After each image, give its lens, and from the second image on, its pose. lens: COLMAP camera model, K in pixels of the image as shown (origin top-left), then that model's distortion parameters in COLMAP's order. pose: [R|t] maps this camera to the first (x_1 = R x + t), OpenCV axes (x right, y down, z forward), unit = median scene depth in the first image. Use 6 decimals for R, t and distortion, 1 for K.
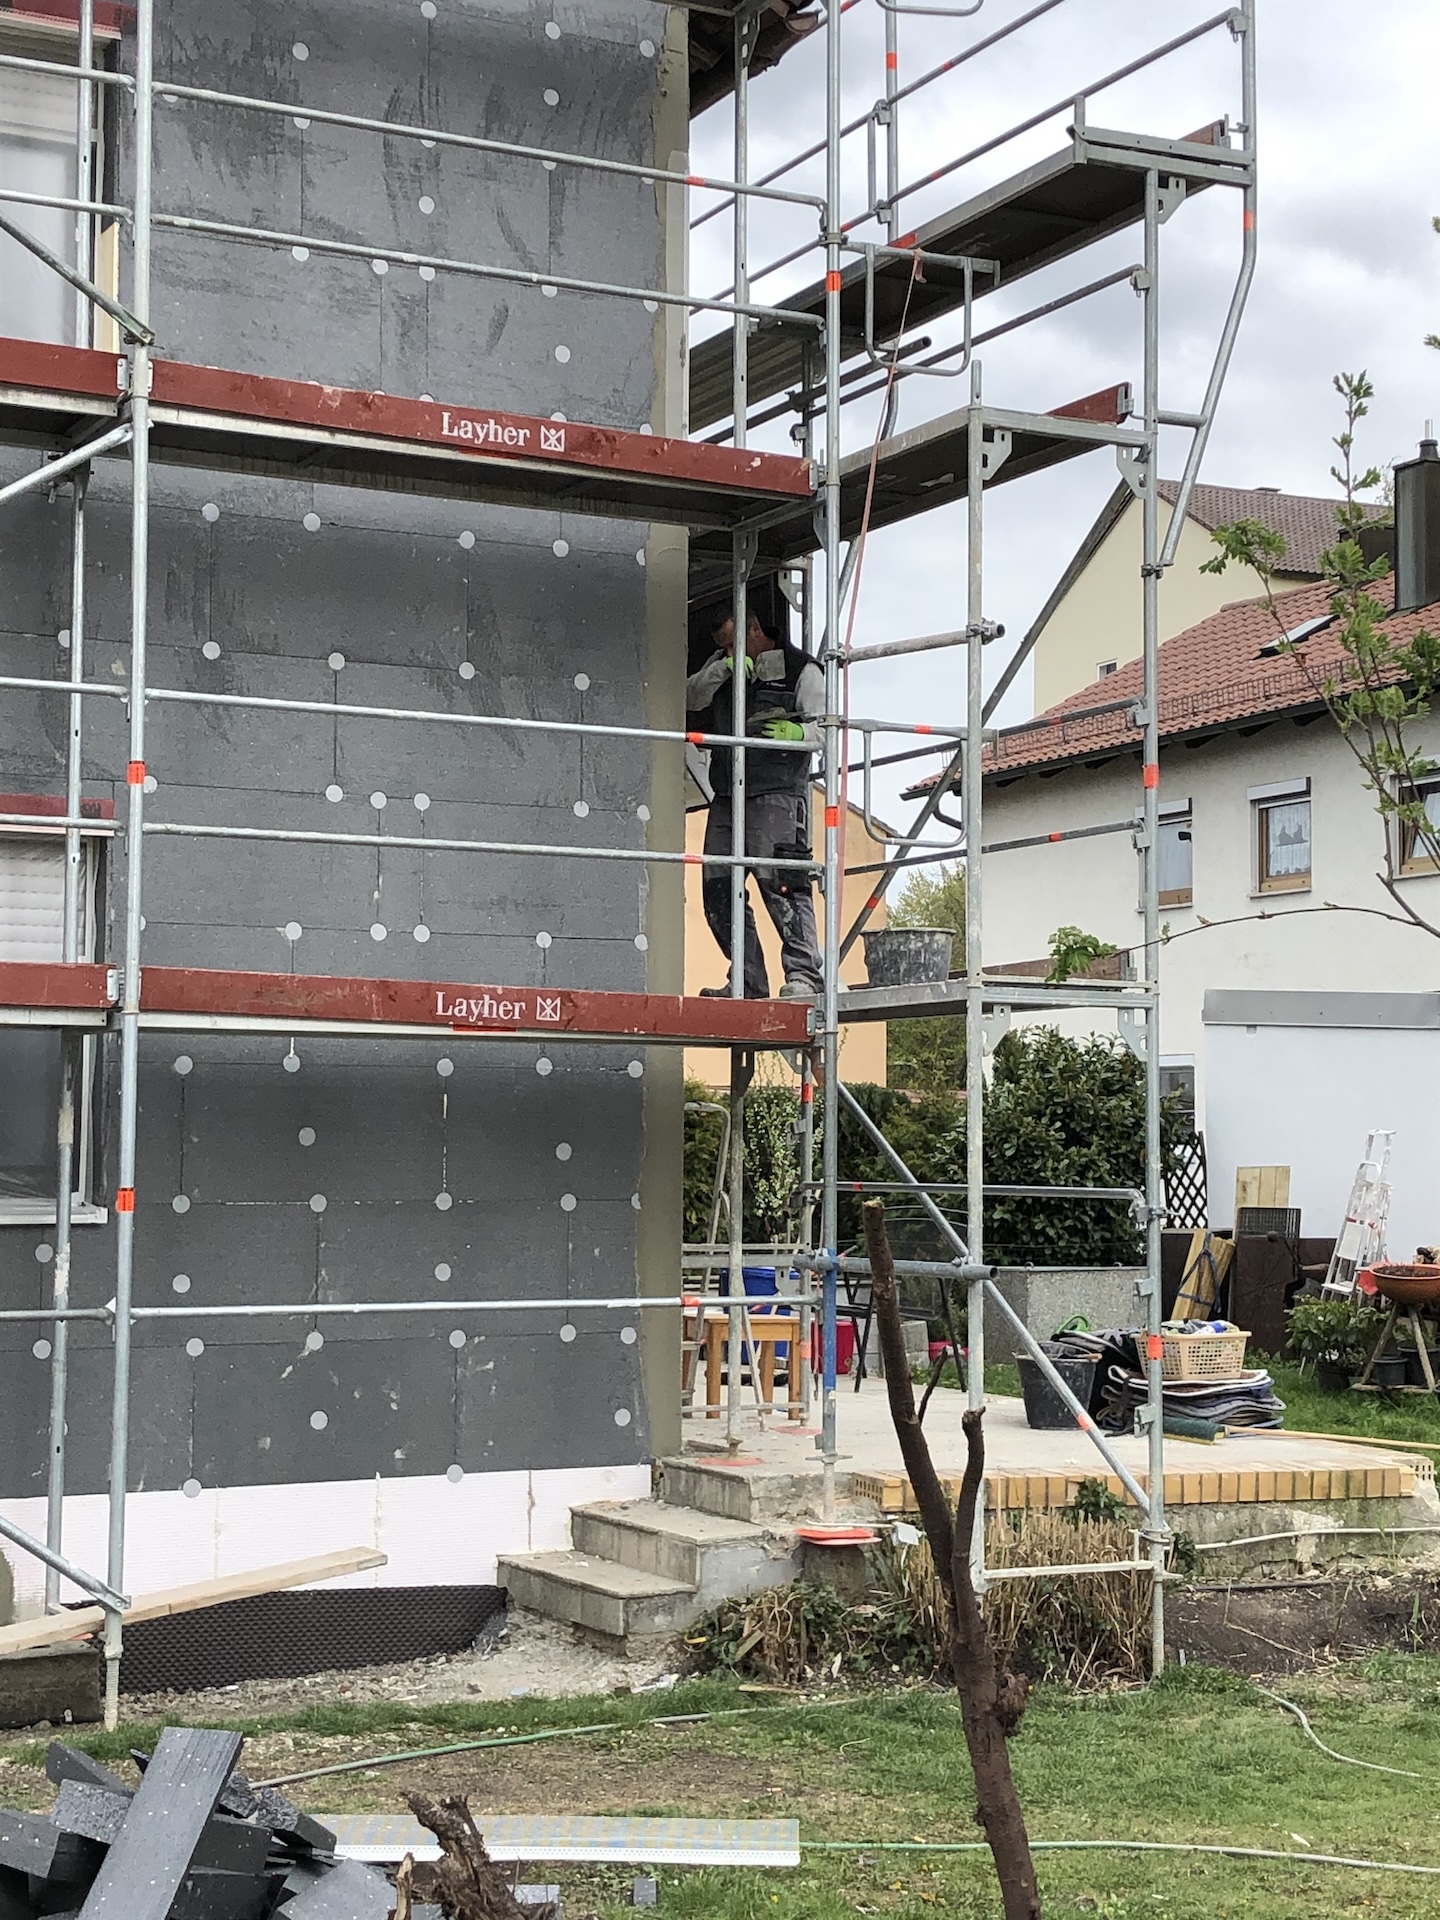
lens RADIAL K [[3049.5, 0, 722.2], [0, 3049.5, 922.1], [0, 0, 1]] dist [0.050816, 0.000000]
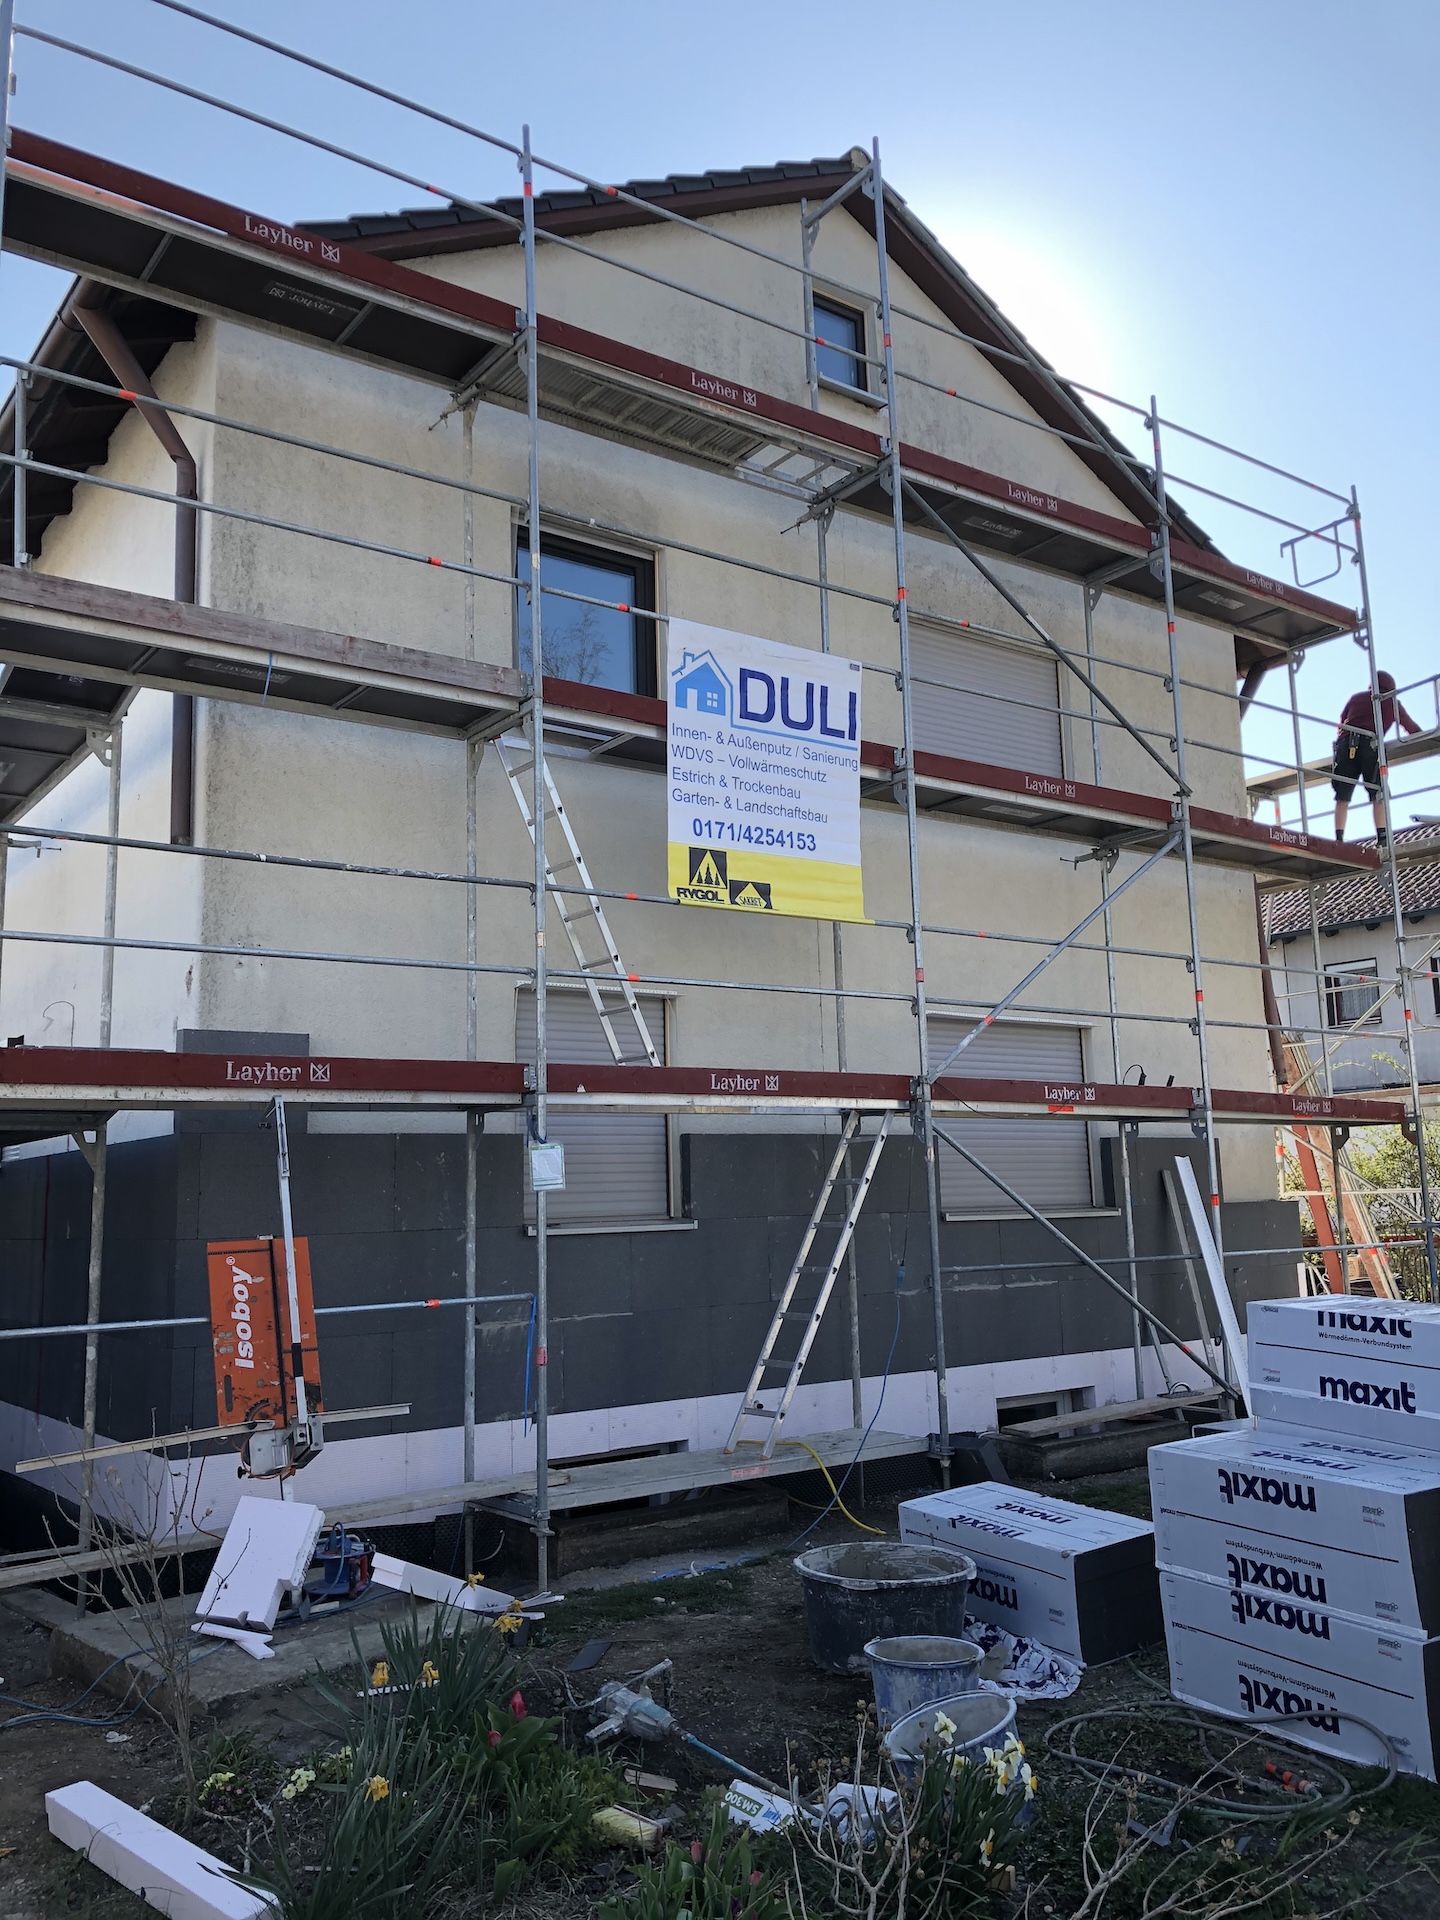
lens RADIAL K [[1571.3, 0, 727.3], [0, 1571.3, 948.8], [0, 0, 1]] dist [0.042323, -0.040926]
pose [[0.986398, -0.006194, 0.164257, -0.670251], [0.020828, 0.995945, -0.087520, 0.007231], [-0.163049, 0.089751, 0.982527, -0.022389]]
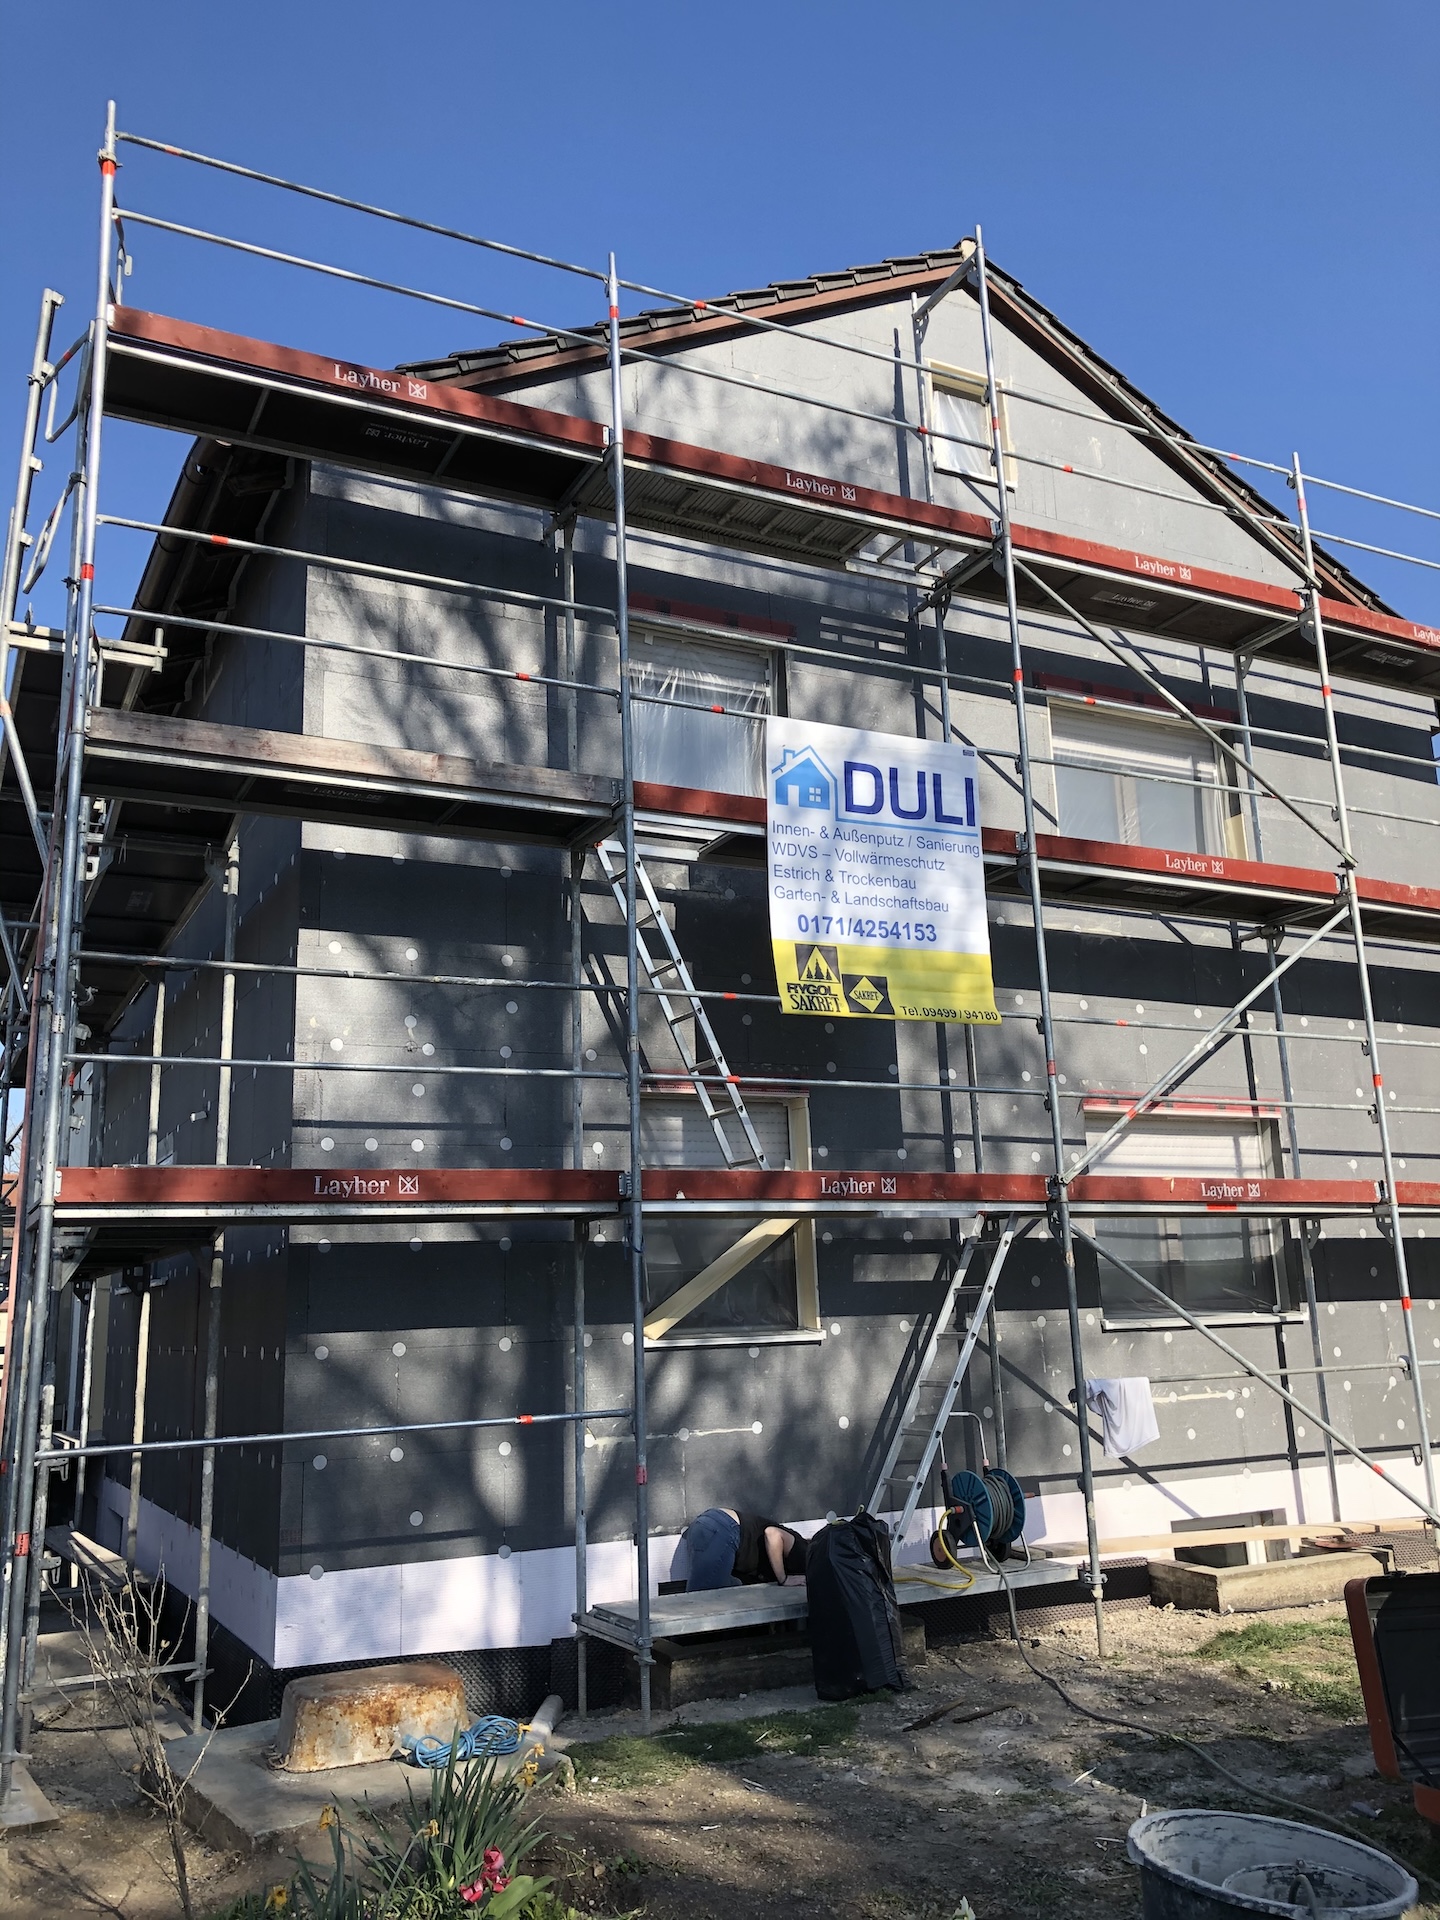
lens RADIAL K [[1571.3, 0, 730.0], [0, 1571.3, 948.5], [0, 0, 1]] dist [0.042323, -0.040926]
pose [[0.999165, -0.037858, 0.015359, -0.598760], [0.039766, 0.987420, -0.153040, 0.006139], [-0.009372, 0.153523, 0.988101, -0.012248]]
